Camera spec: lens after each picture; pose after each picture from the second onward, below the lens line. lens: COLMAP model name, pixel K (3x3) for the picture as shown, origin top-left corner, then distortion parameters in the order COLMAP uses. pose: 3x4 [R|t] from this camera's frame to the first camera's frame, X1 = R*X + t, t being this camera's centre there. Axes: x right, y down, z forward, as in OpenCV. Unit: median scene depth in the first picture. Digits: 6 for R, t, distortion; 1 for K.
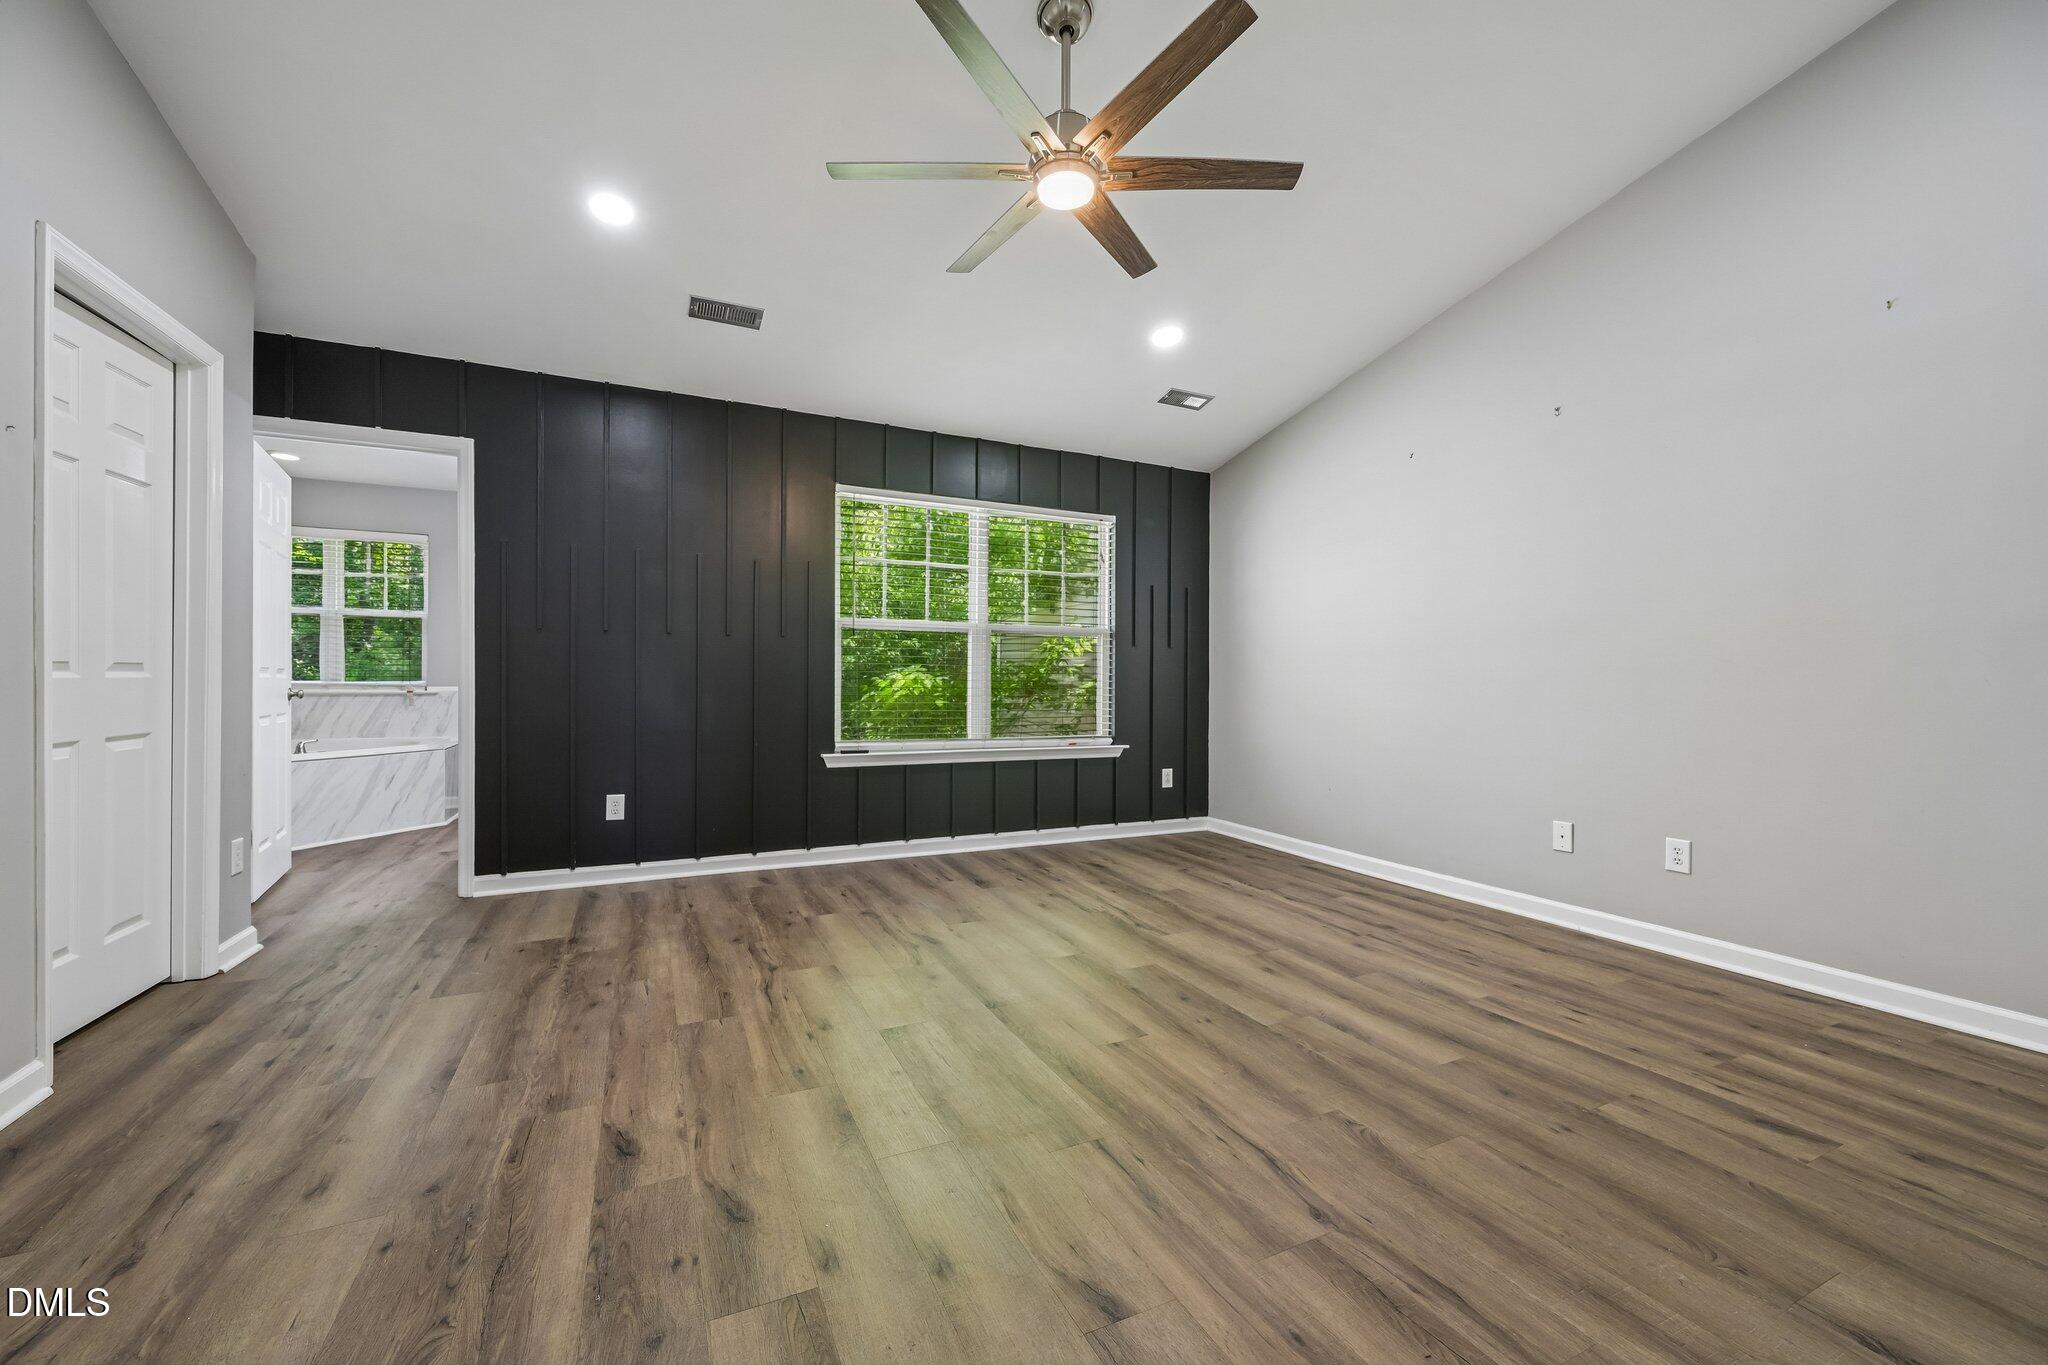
lens RADIAL K [[799.4, 0, 1020.9], [0, 799.4, 687.5], [0, 0, 1]] dist [-0.000426, -0.000138]
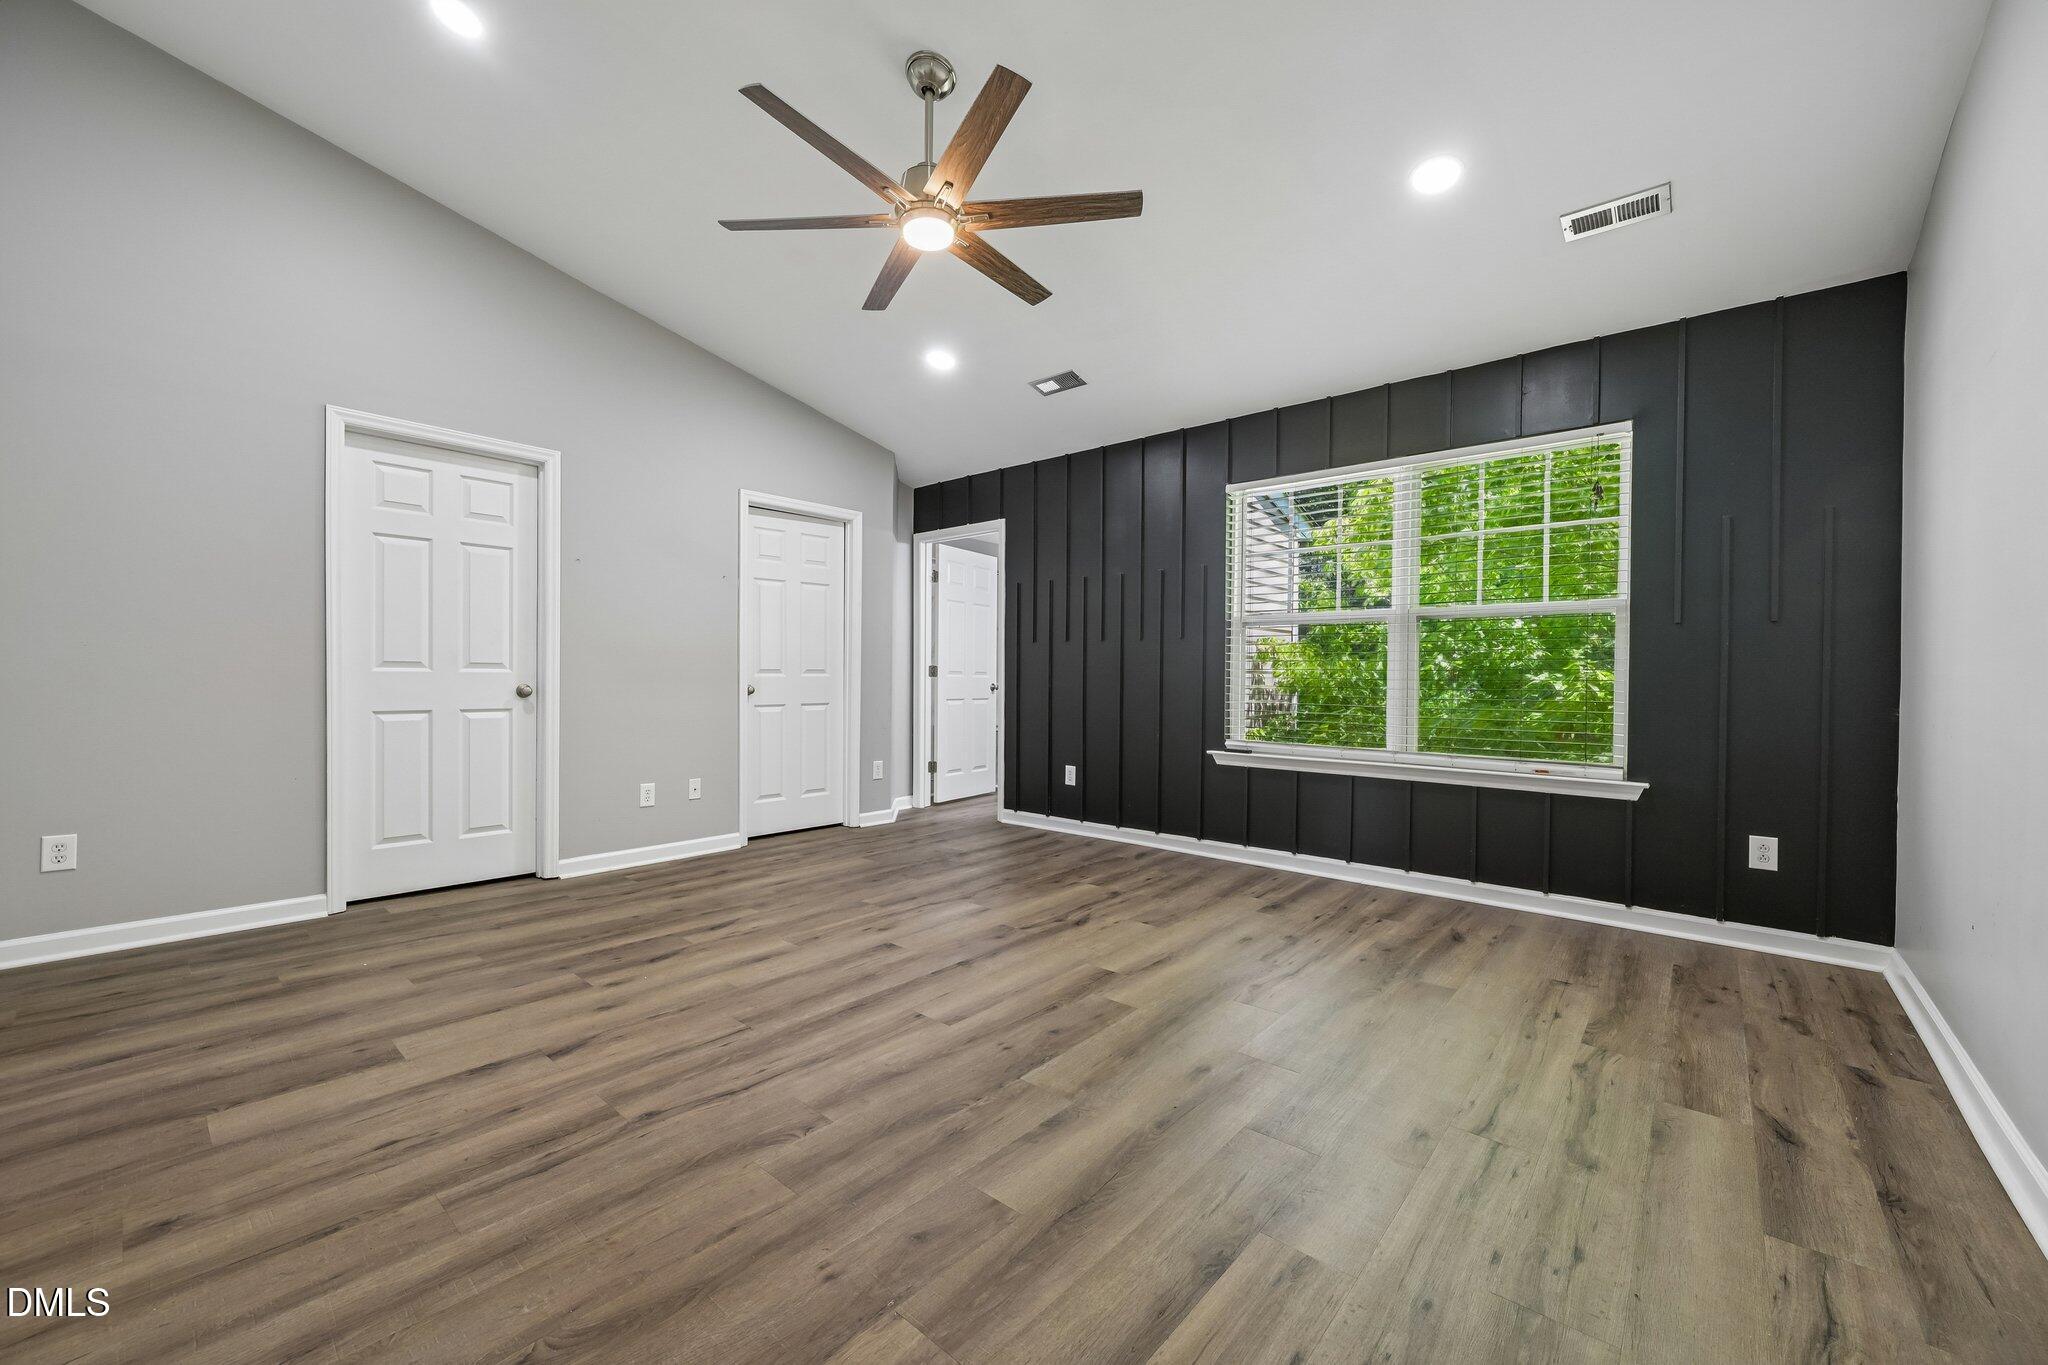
lens RADIAL K [[799.4, 0, 1021.7], [0, 799.4, 688.8], [0, 0, 1]] dist [-0.000426, -0.000138]
pose [[0.398198, 0.009368, -0.917252, 1.035307], [-0.011301, 0.999922, 0.005306, 0.002132], [0.917230, 0.008253, 0.398272, 0.626714]]
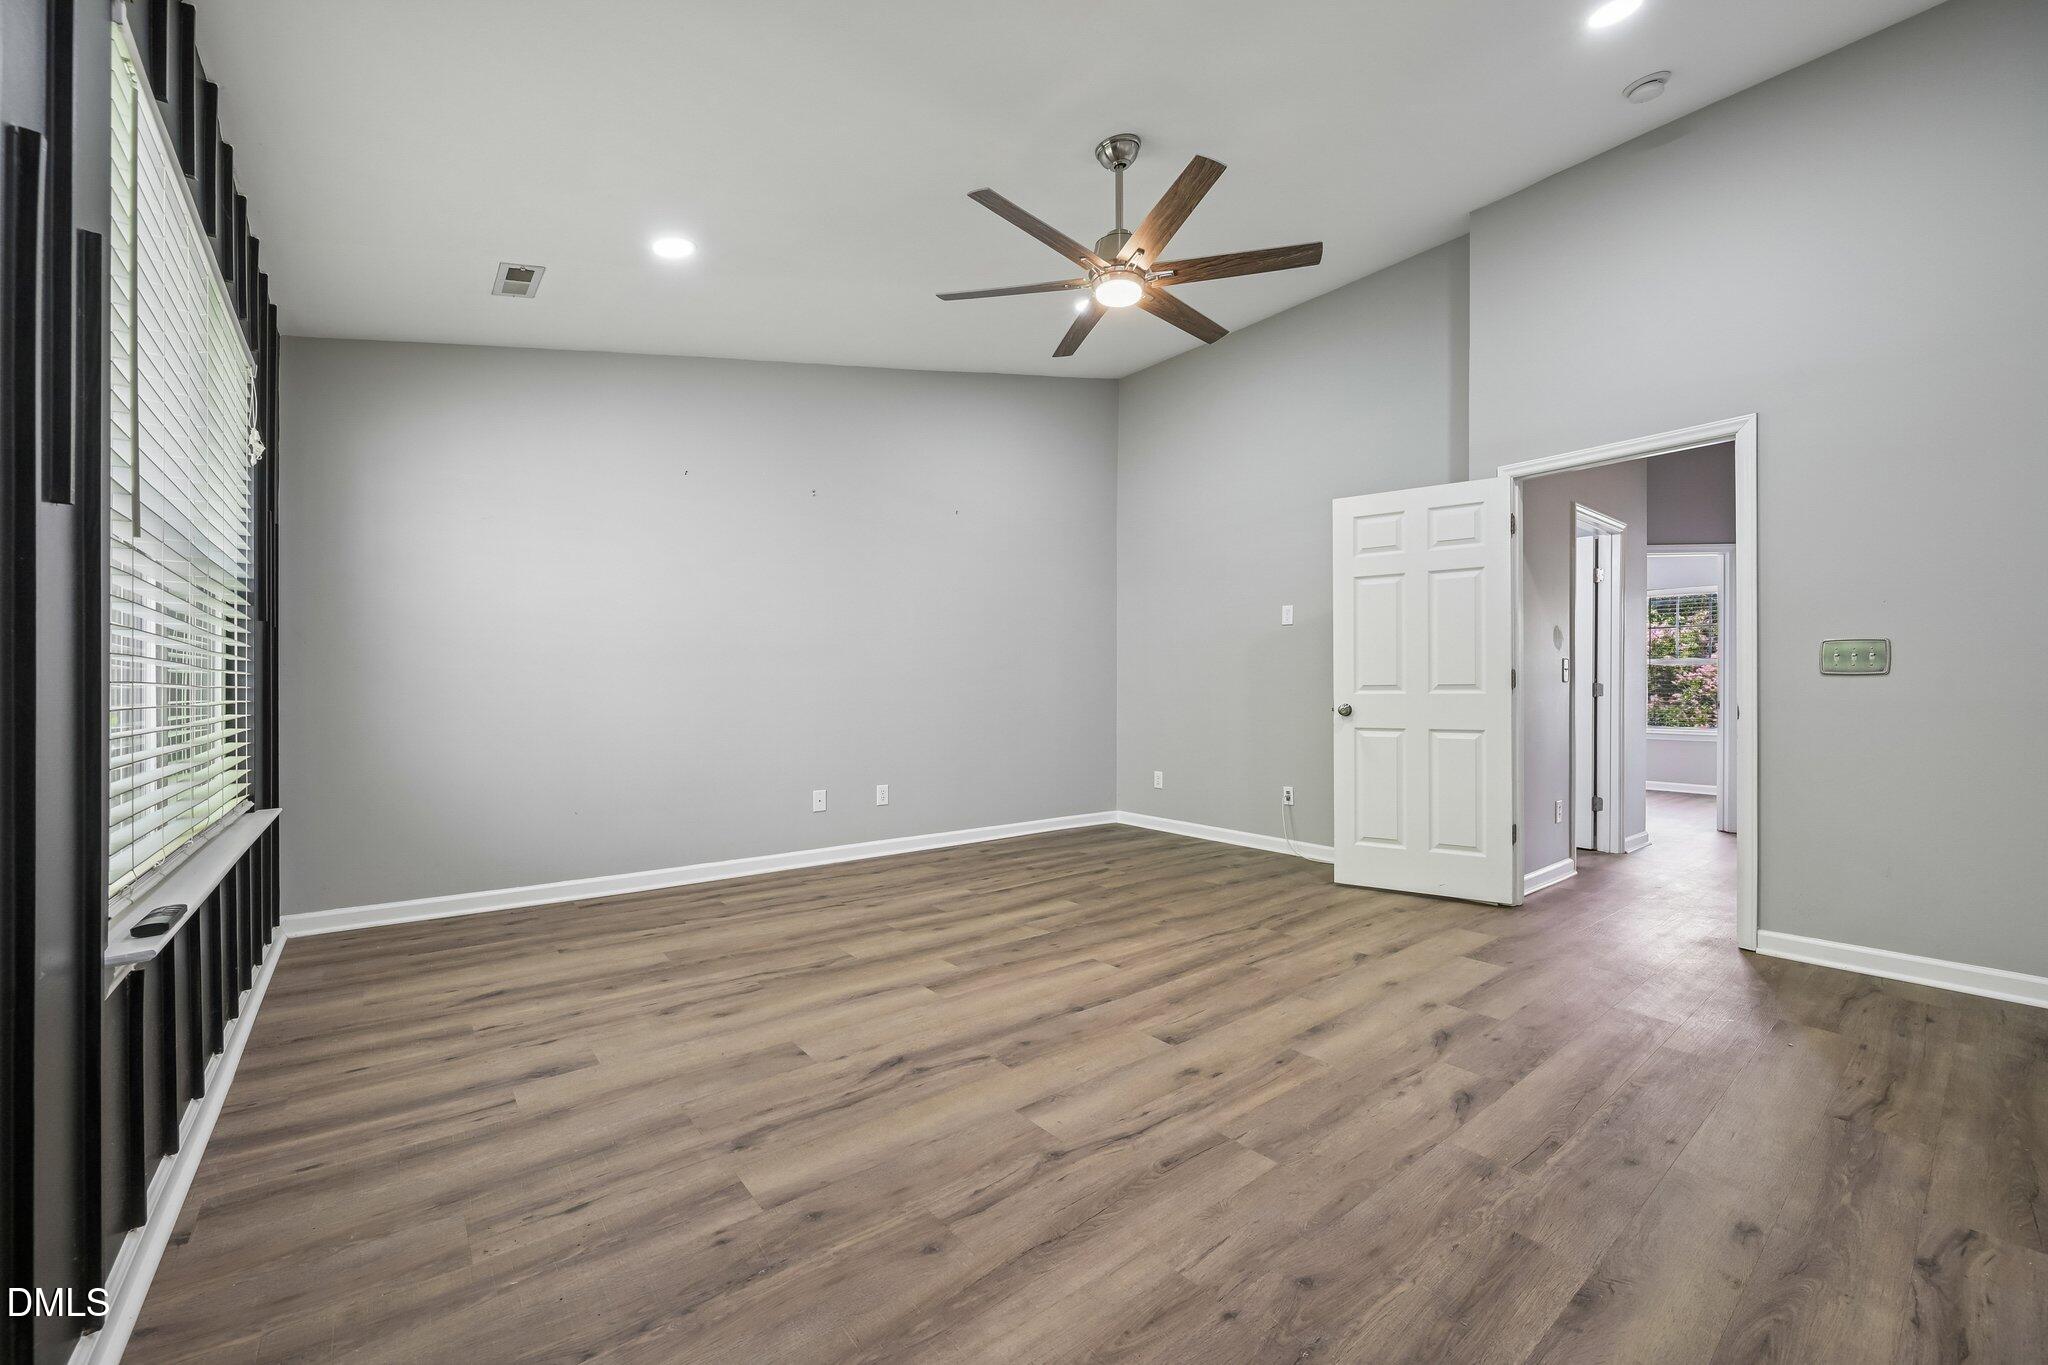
lens RADIAL K [[799.4, 0, 1029.8], [0, 799.4, 686.4], [0, 0, 1]] dist [-0.000426, -0.000138]
pose [[-0.237519, 0.001626, 0.971382, -1.020633], [0.001129, 0.999998, -0.001398, -0.013409], [-0.971382, 0.000765, -0.237521, 1.309029]]
